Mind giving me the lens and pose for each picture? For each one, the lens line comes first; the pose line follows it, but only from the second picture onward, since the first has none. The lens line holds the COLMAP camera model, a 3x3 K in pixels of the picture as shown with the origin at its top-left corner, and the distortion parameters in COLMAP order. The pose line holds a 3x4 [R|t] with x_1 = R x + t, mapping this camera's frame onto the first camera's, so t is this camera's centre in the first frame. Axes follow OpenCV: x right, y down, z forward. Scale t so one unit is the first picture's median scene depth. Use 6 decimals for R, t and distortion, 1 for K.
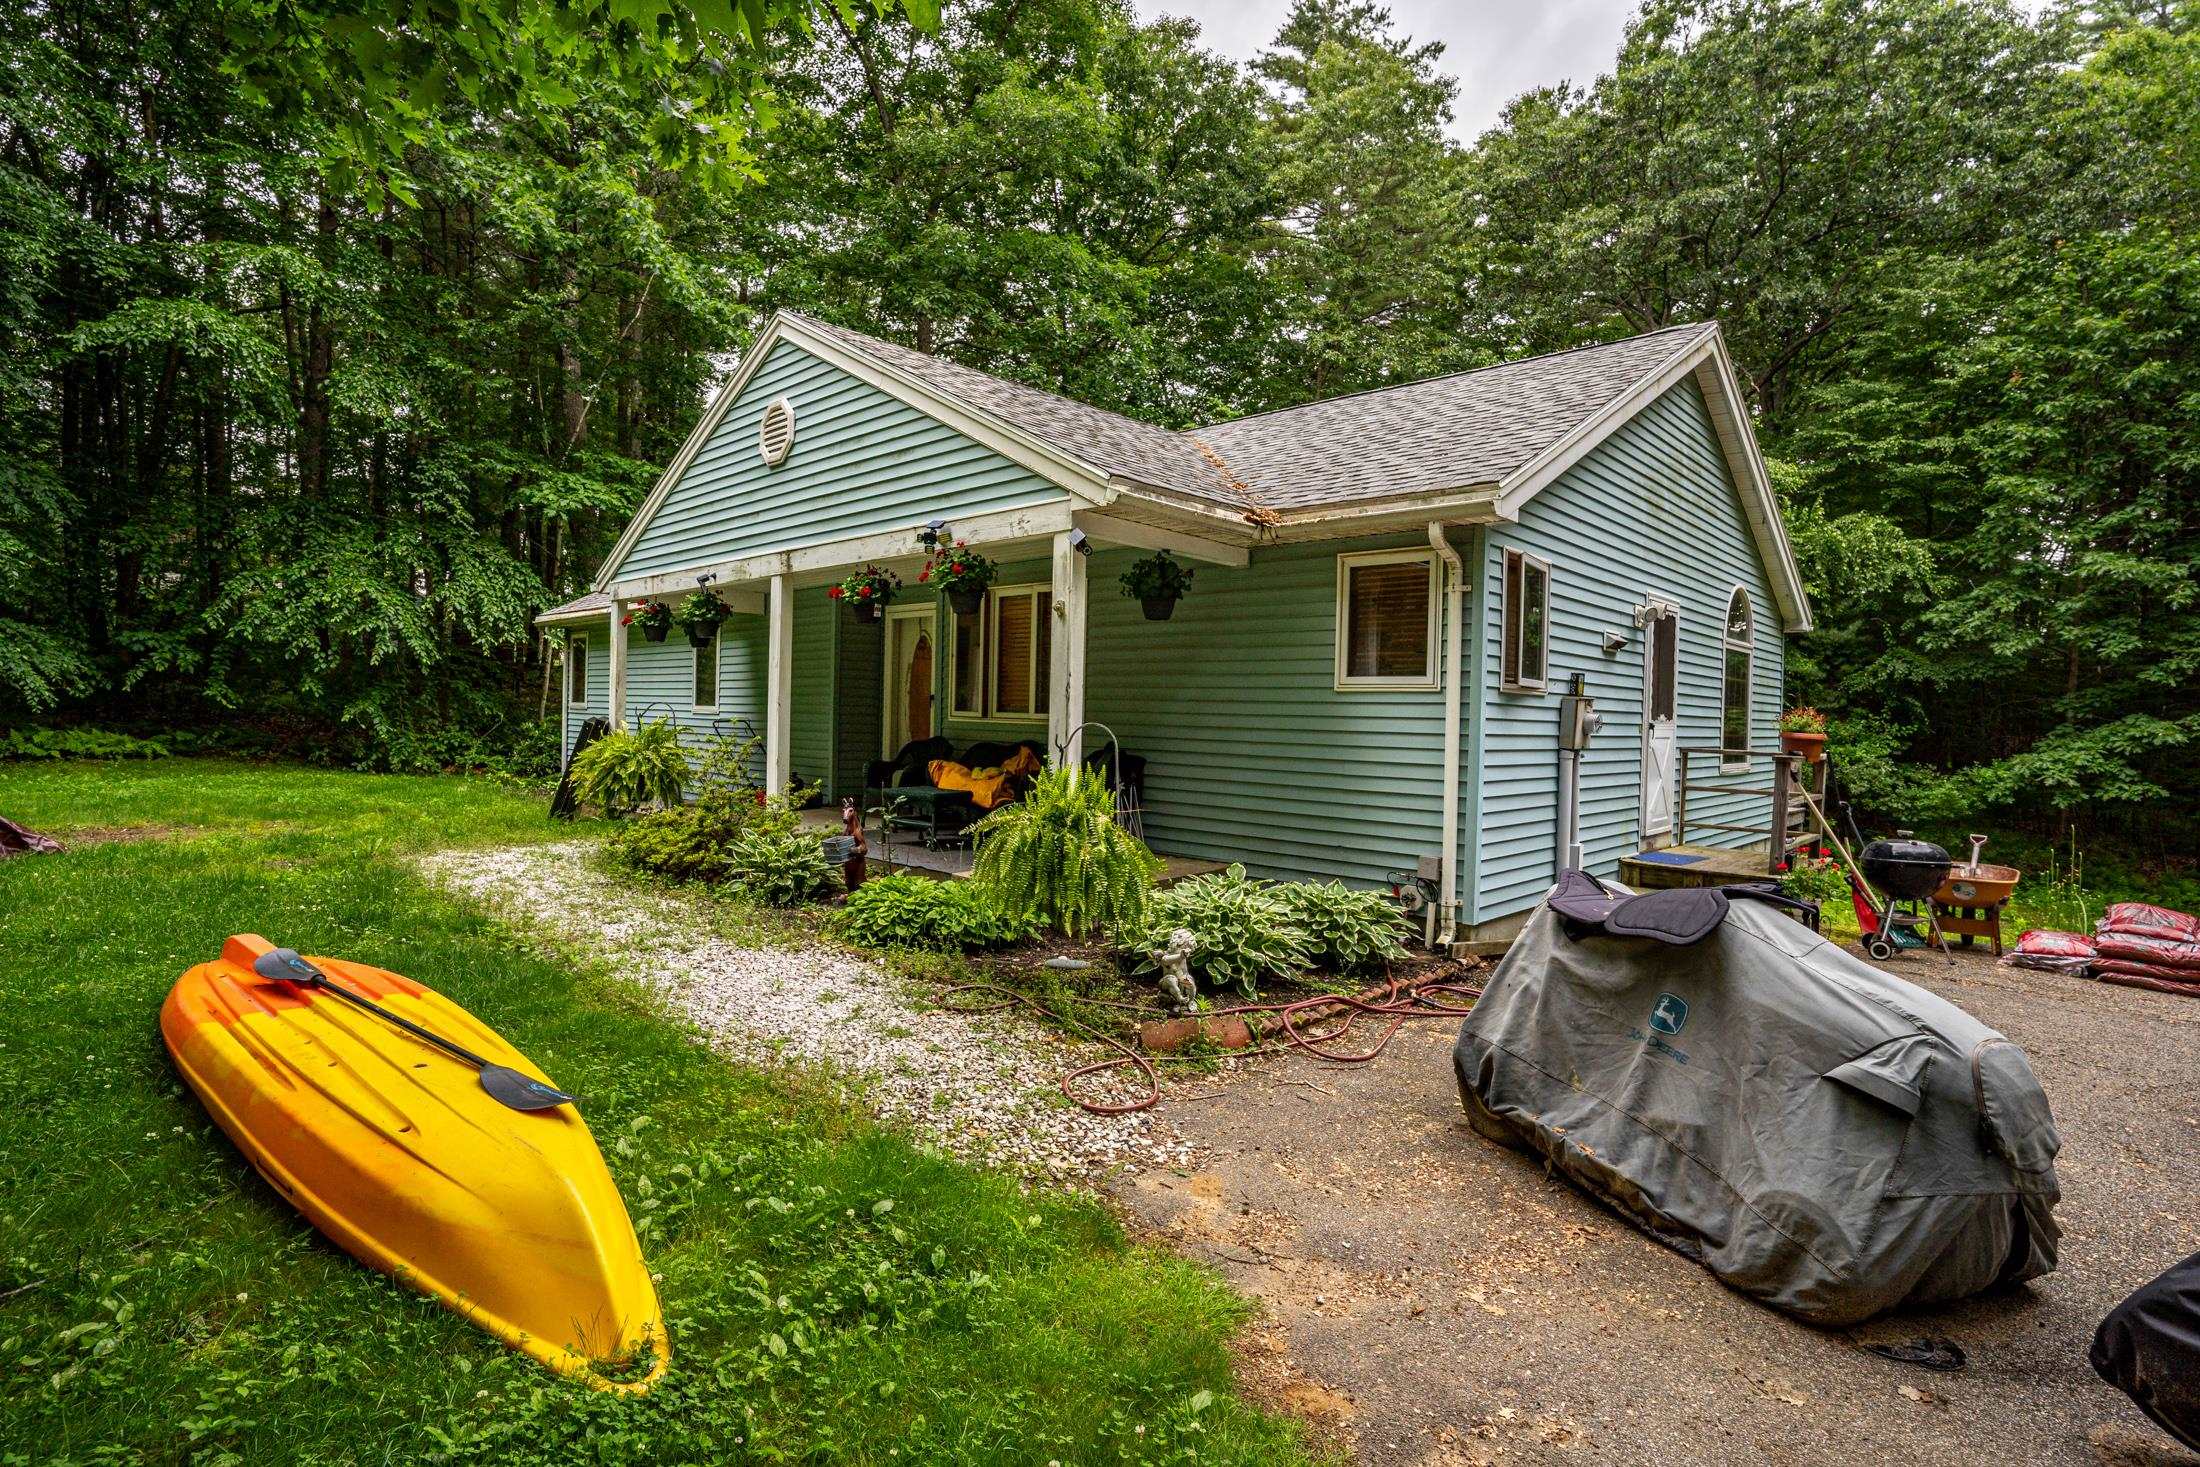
lens RADIAL K [[1063.0, 0, 1099.5], [0, 1063.0, 729.9], [0, 0, 1]] dist [-0.002612, 0.000264]
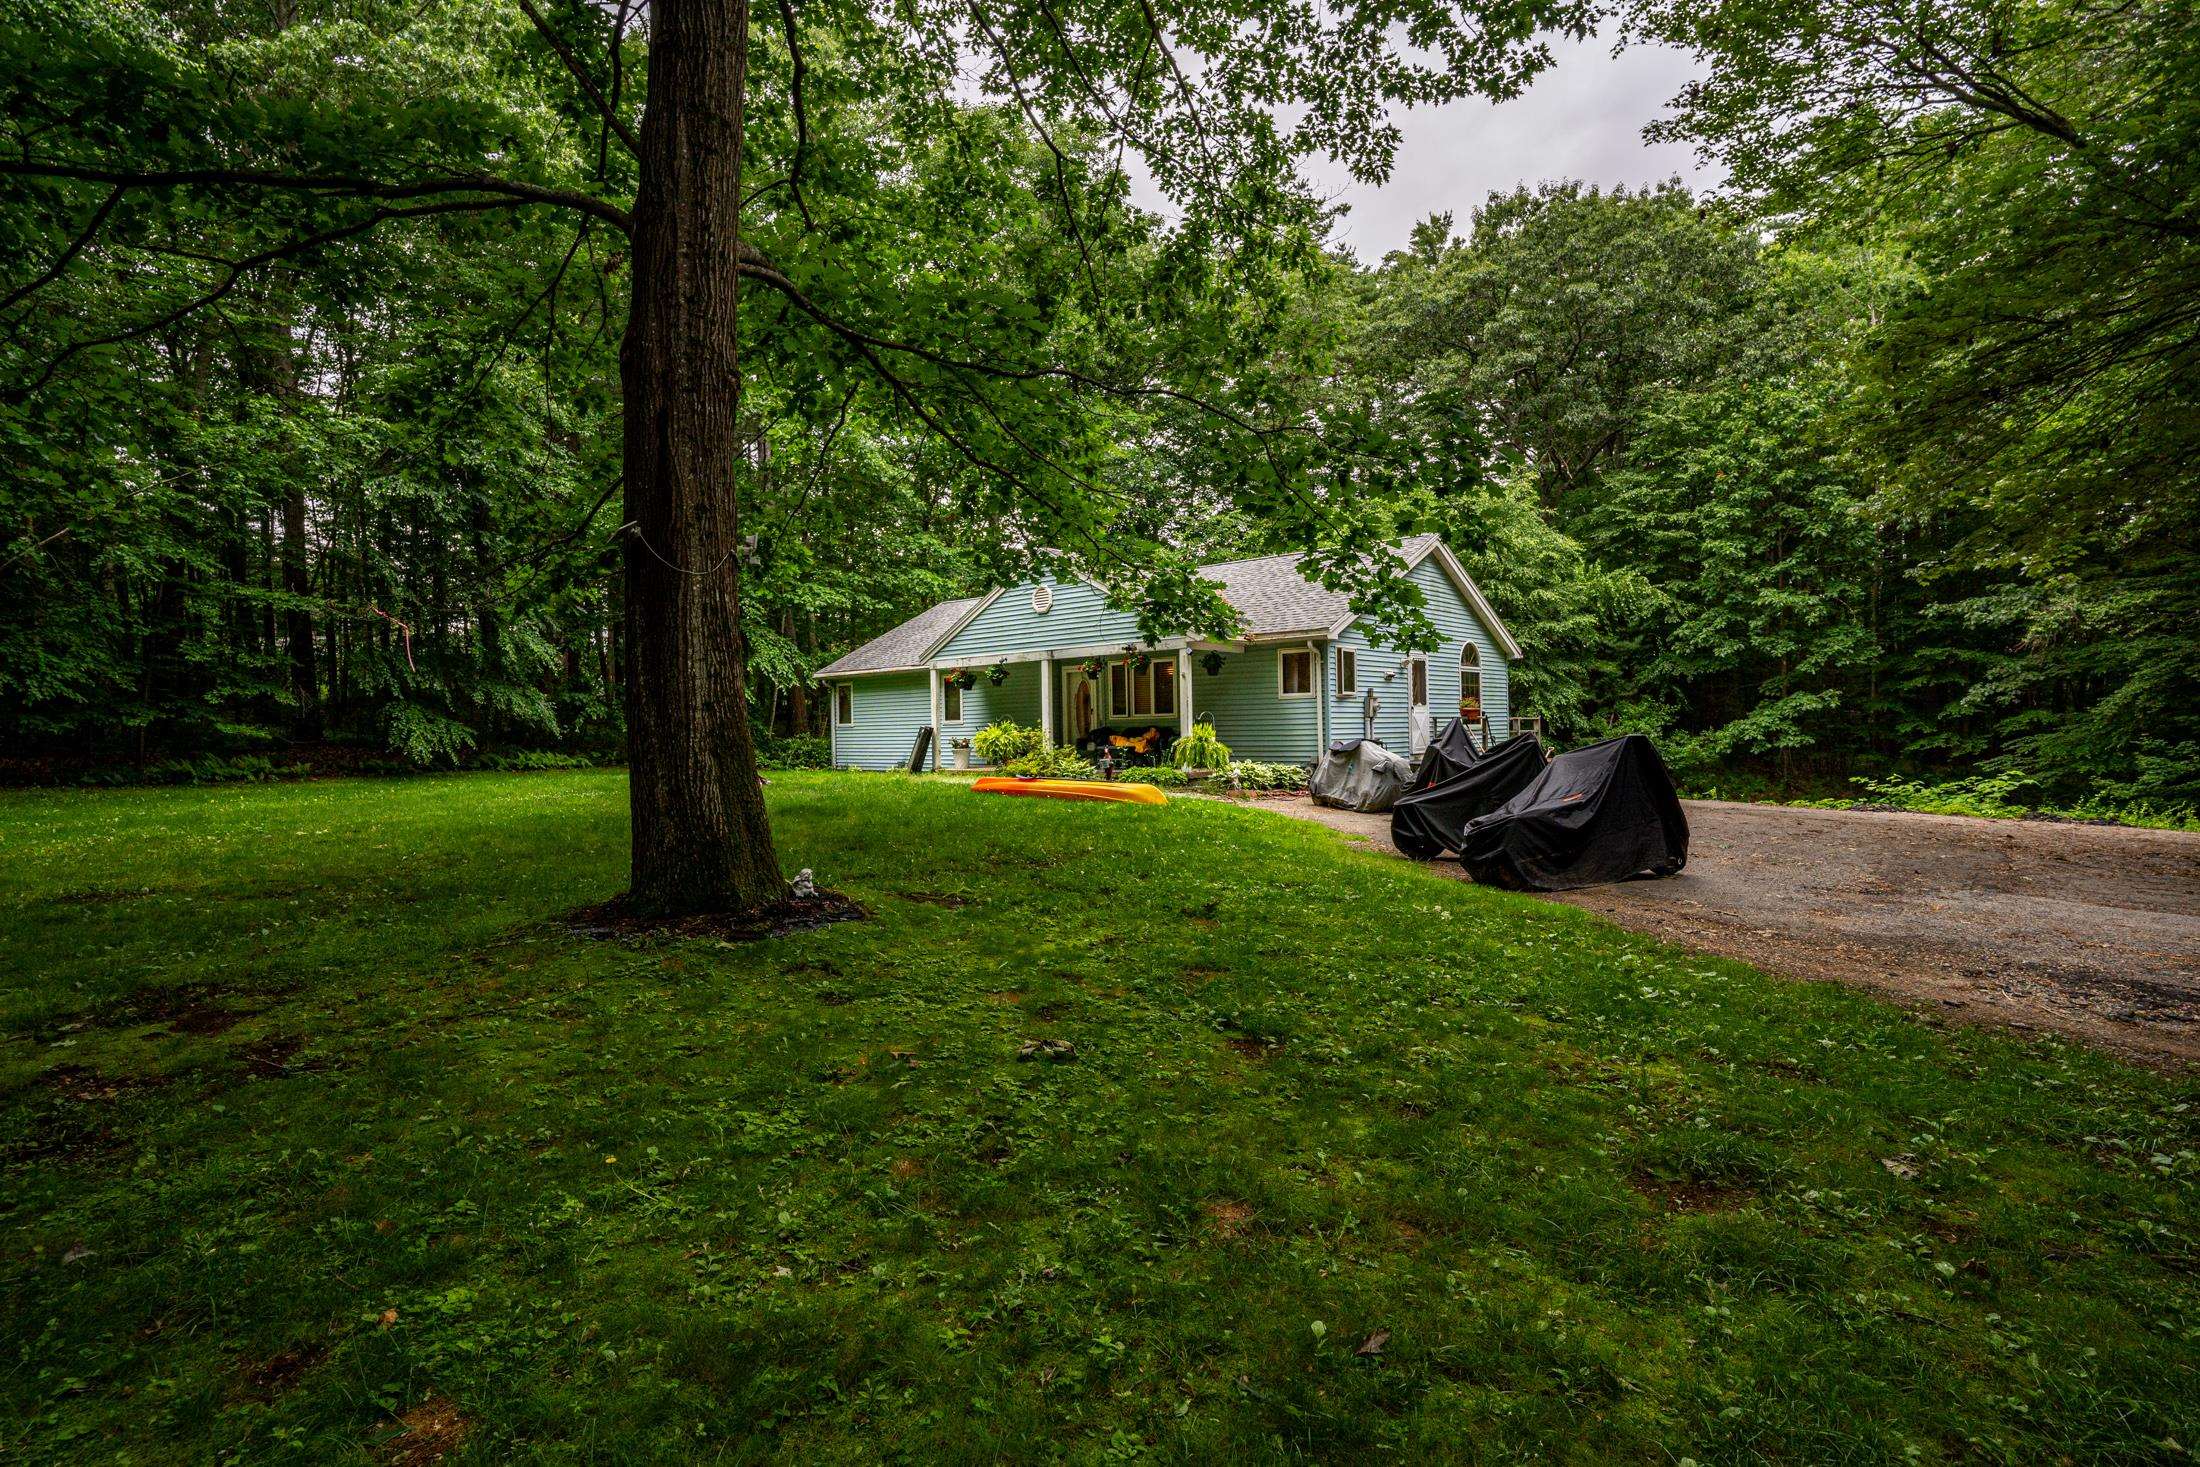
lens RADIAL K [[1063.0, 0, 1102.5], [0, 1063.0, 734.6], [0, 0, 1]] dist [-0.002612, 0.000264]
pose [[0.998428, -0.042766, 0.036243, -0.104265], [0.043131, 0.999026, -0.009342, 0.019037], [-0.035808, 0.010890, 0.999299, -0.533081]]
